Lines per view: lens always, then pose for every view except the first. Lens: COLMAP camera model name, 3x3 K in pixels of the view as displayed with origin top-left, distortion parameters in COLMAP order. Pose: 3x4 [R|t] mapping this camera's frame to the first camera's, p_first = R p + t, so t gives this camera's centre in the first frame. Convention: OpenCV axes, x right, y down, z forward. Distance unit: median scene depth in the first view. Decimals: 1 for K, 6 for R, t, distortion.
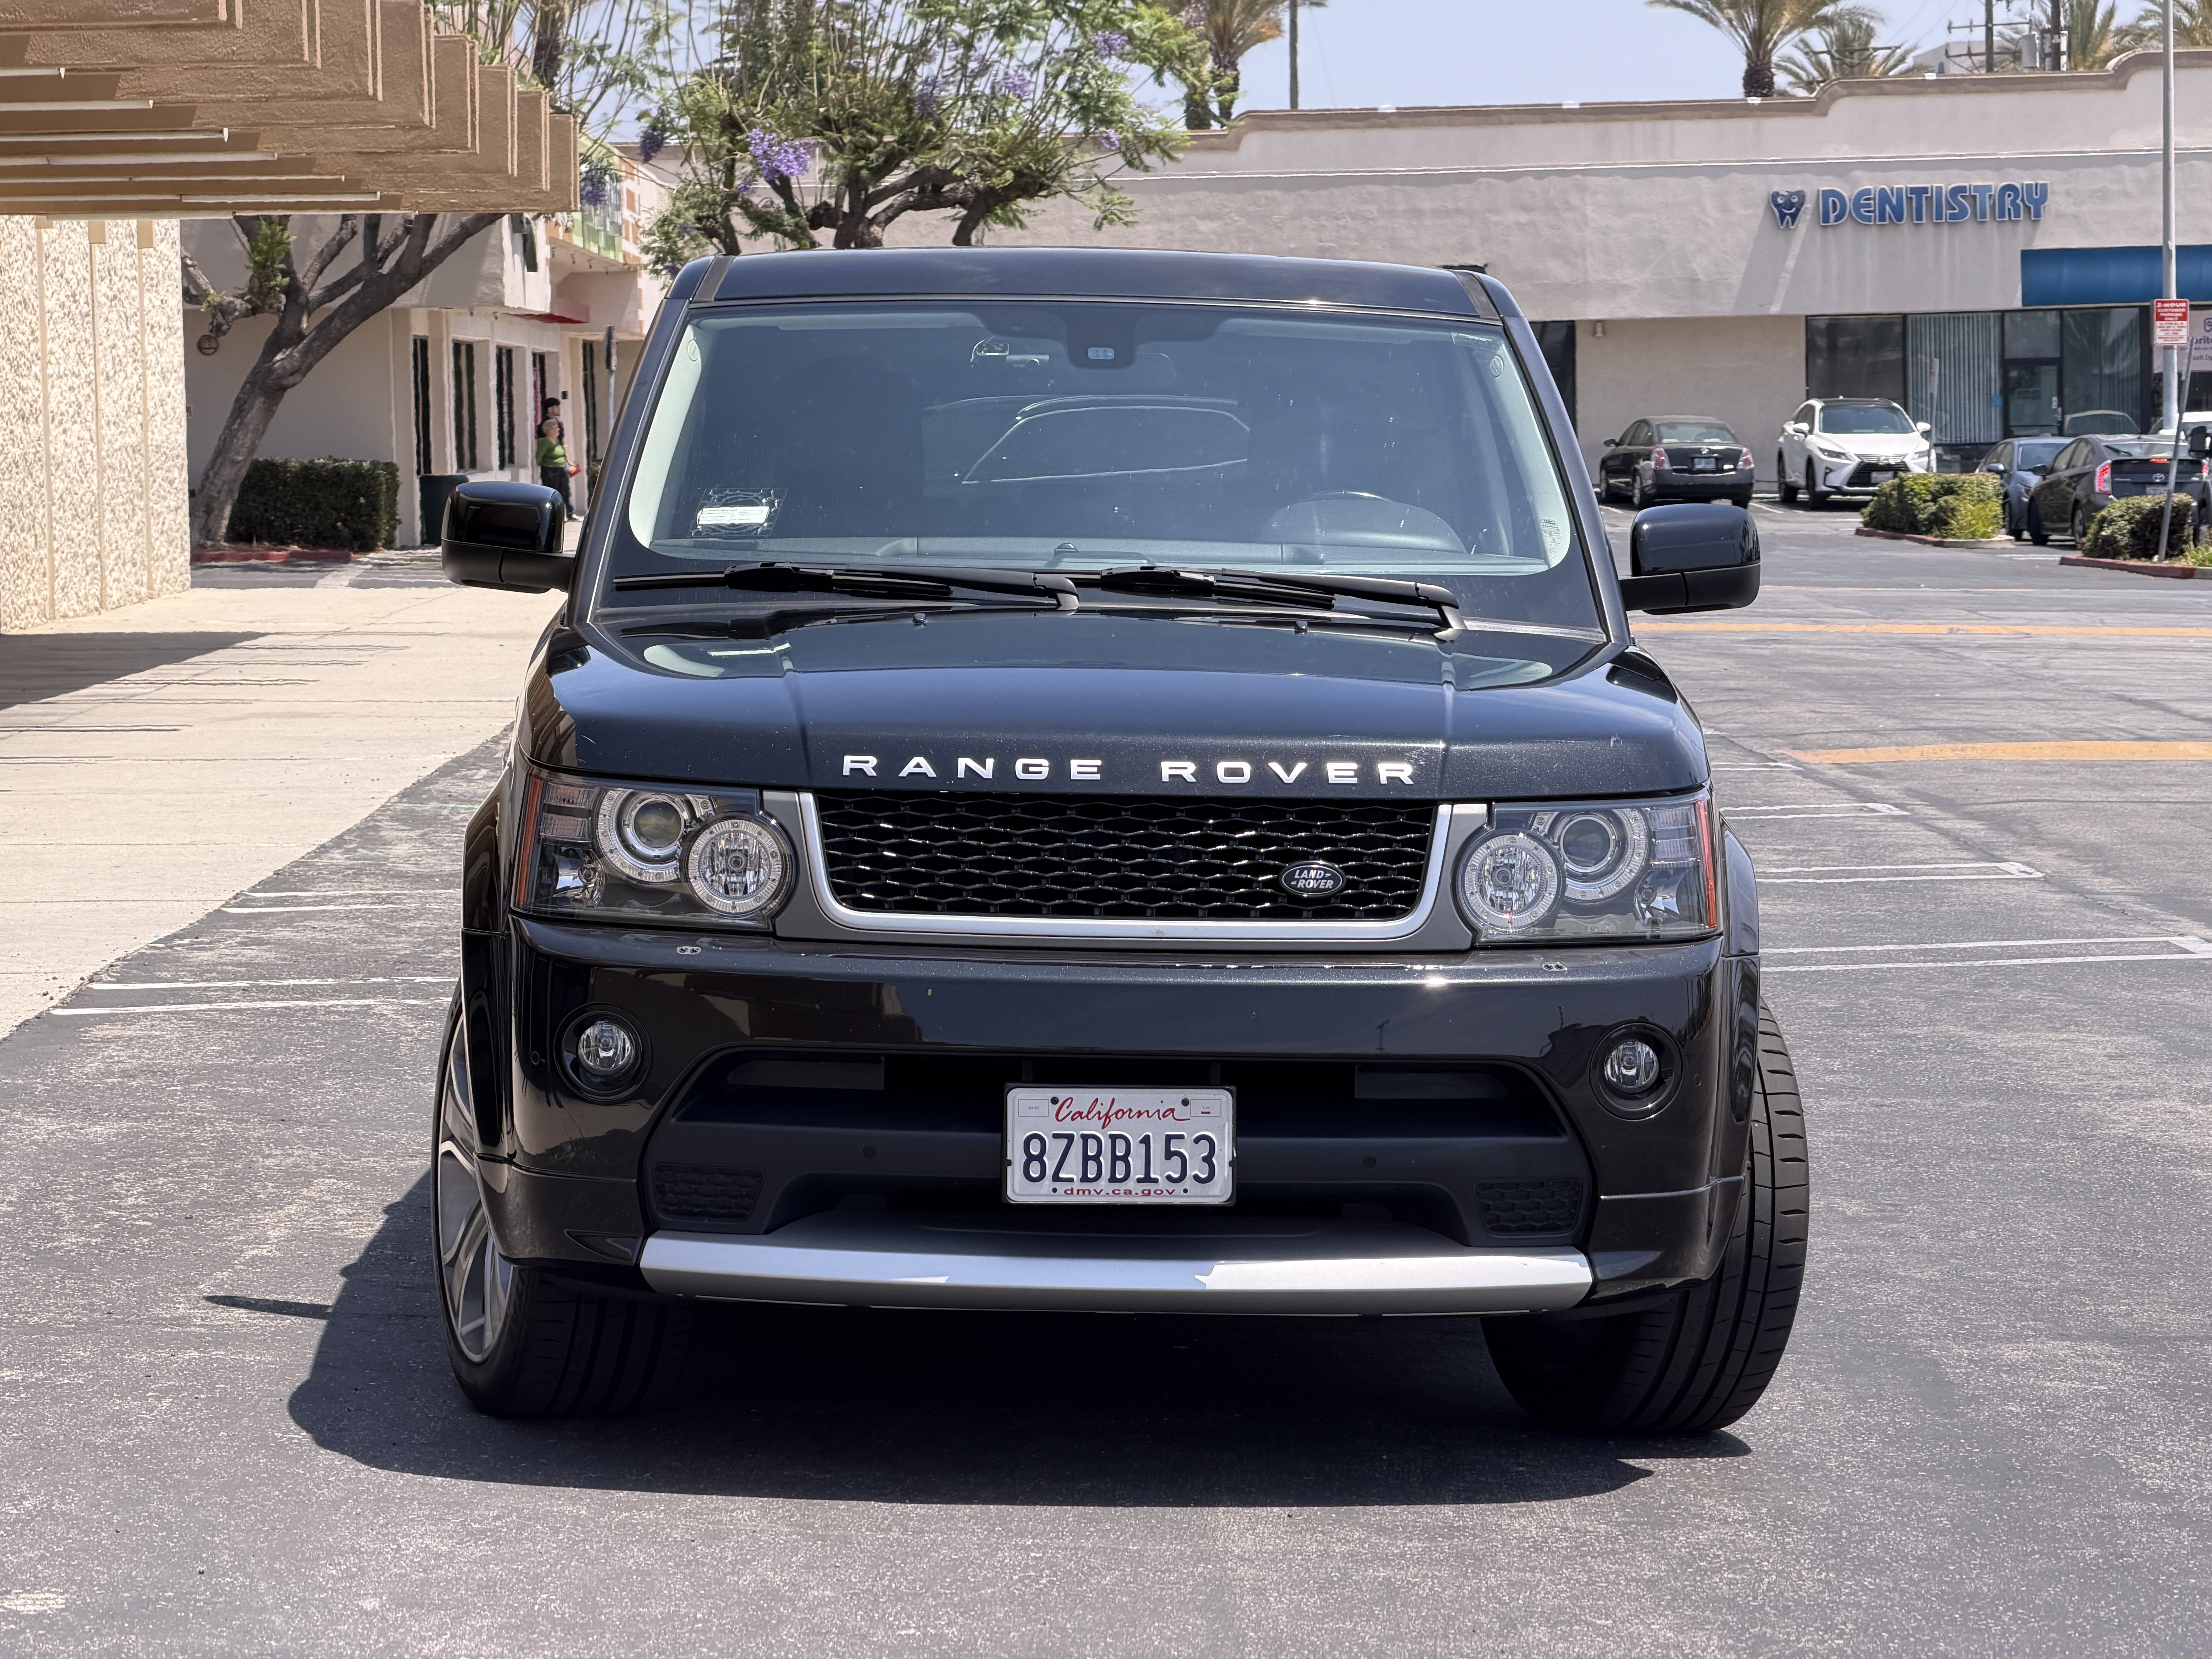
lens RADIAL K [[6887.8, 0, 915.8], [0, 6887.8, 829.8], [0, 0, 1]] dist [0.172929, 0.694627]
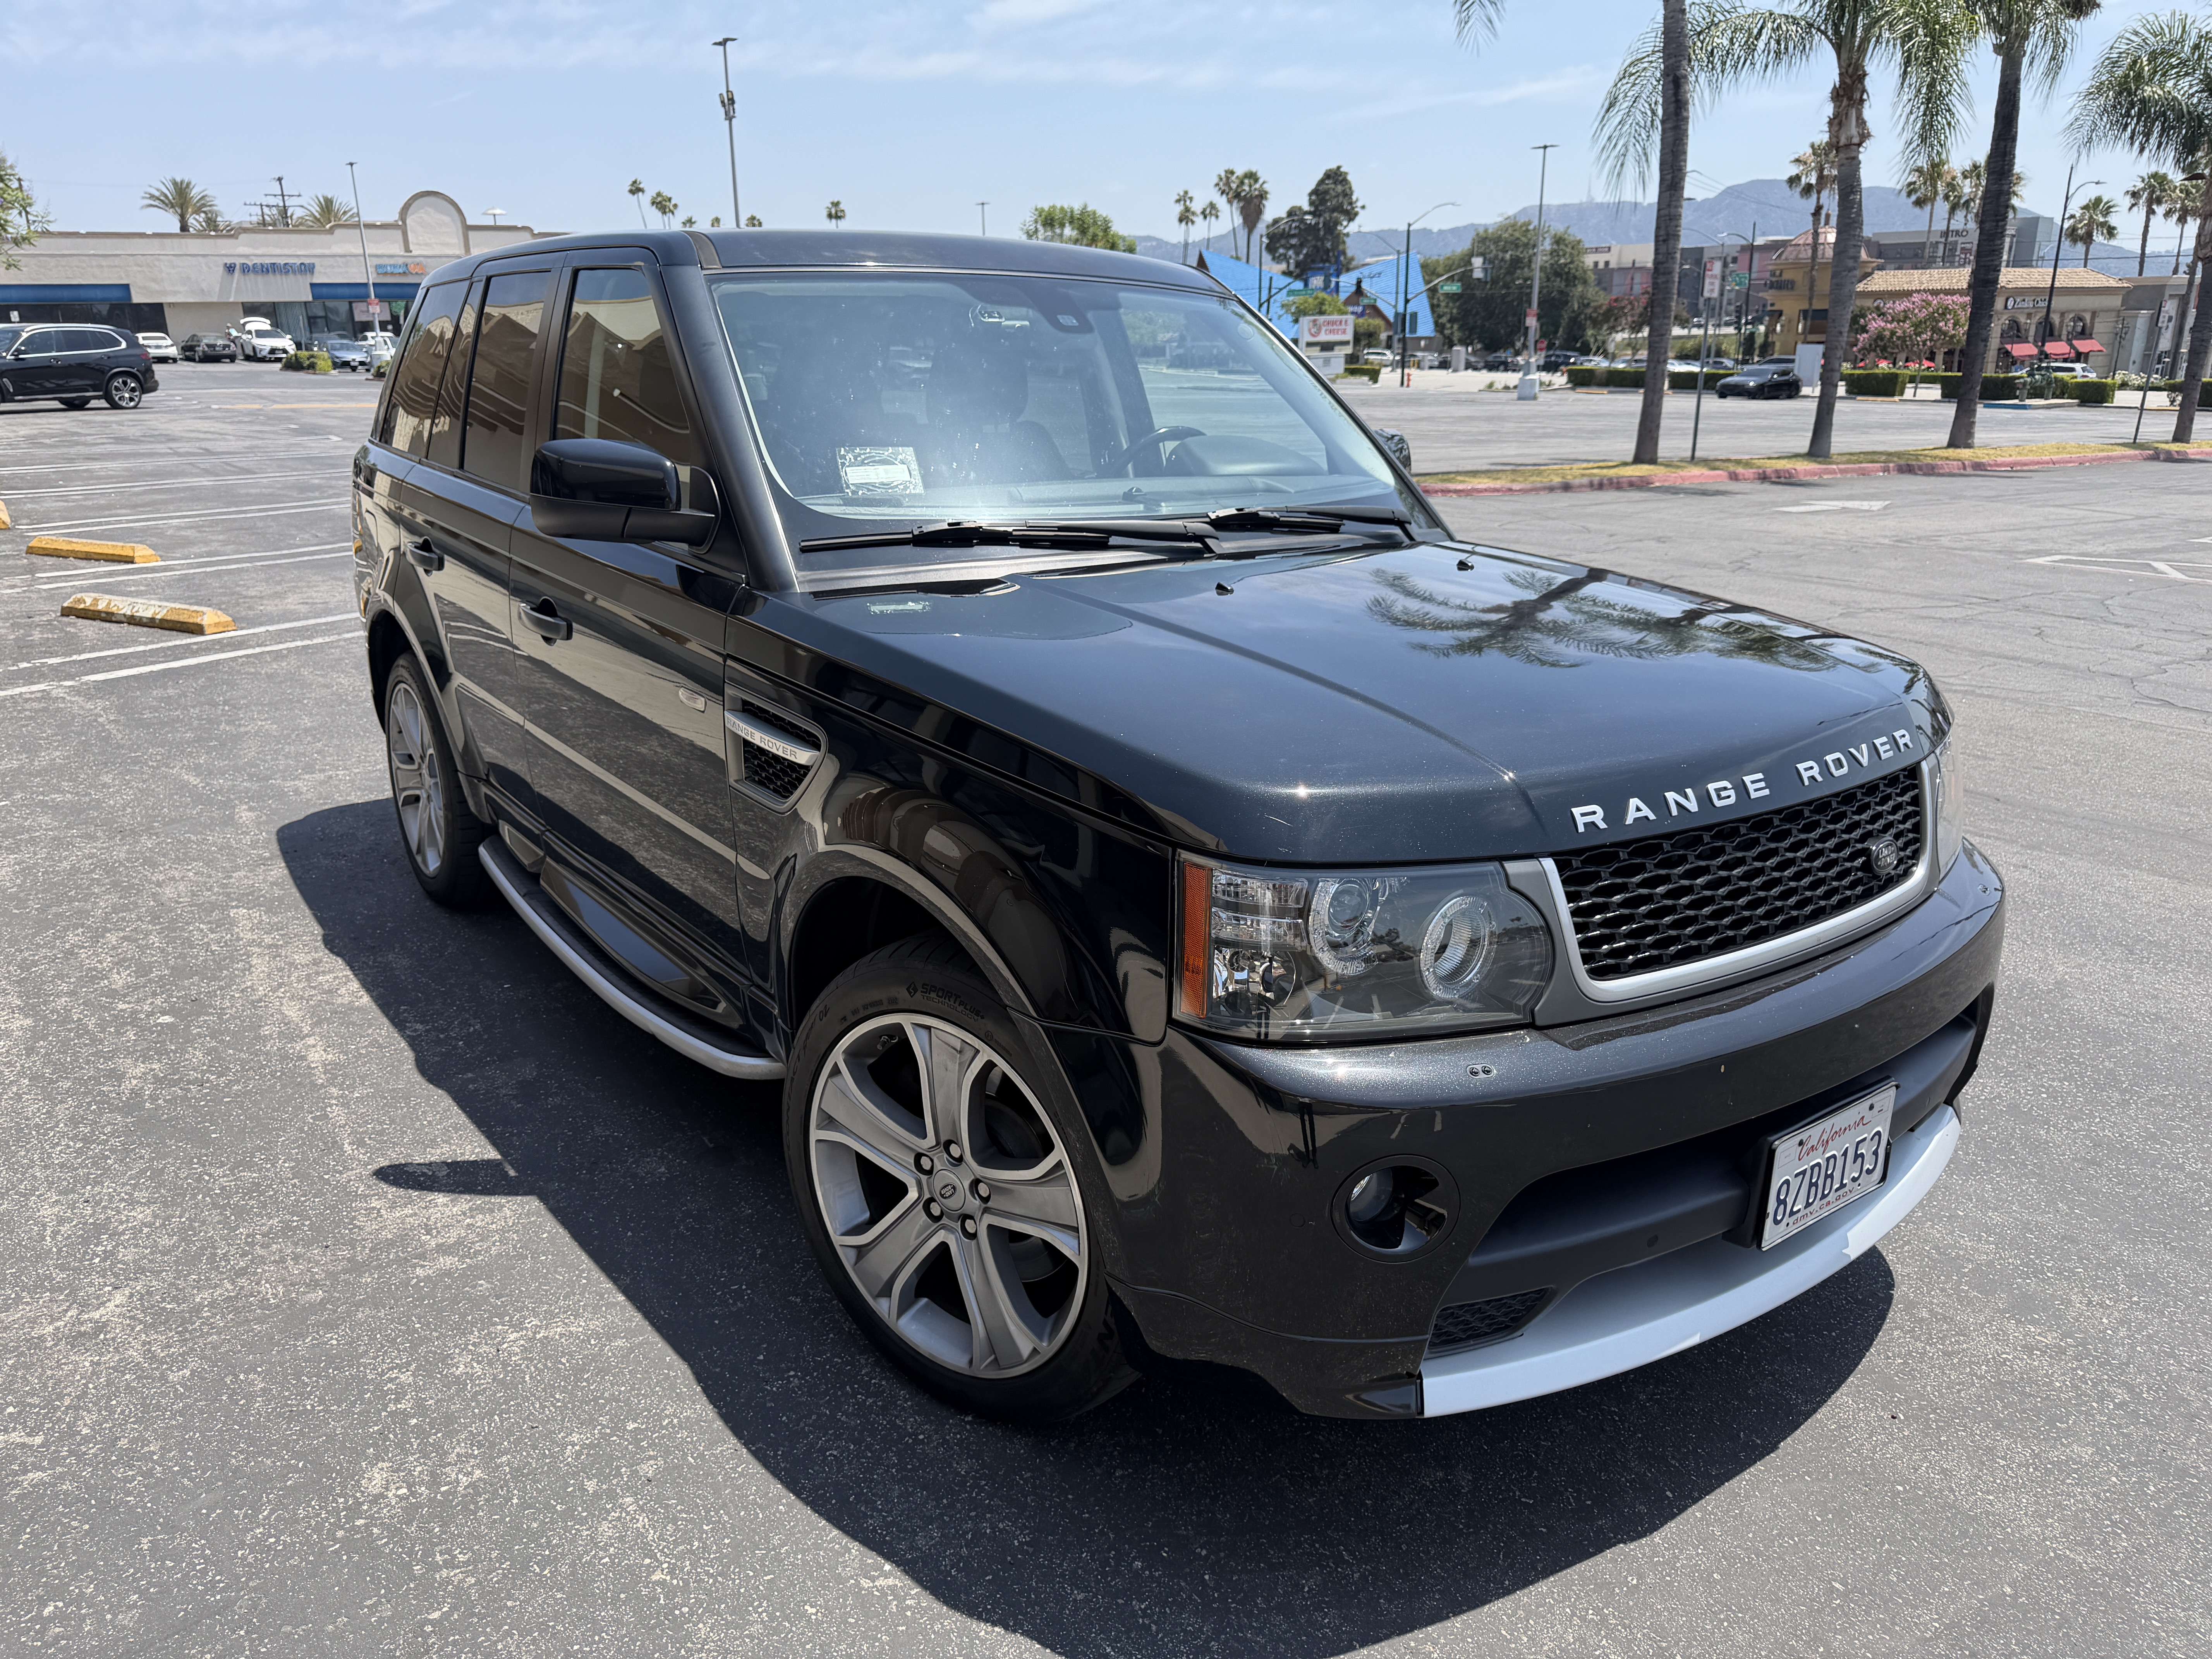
lens RADIAL K [[1586.6, 0, 1106.2], [0, 1586.6, 865.1], [0, 0, 1]] dist [0.006004, -0.001762]
pose [[0.806806, -0.189043, 0.559756, -0.174303], [0.036255, 0.961484, 0.272461, -0.061572], [-0.589703, -0.199529, 0.782585, 0.877175]]
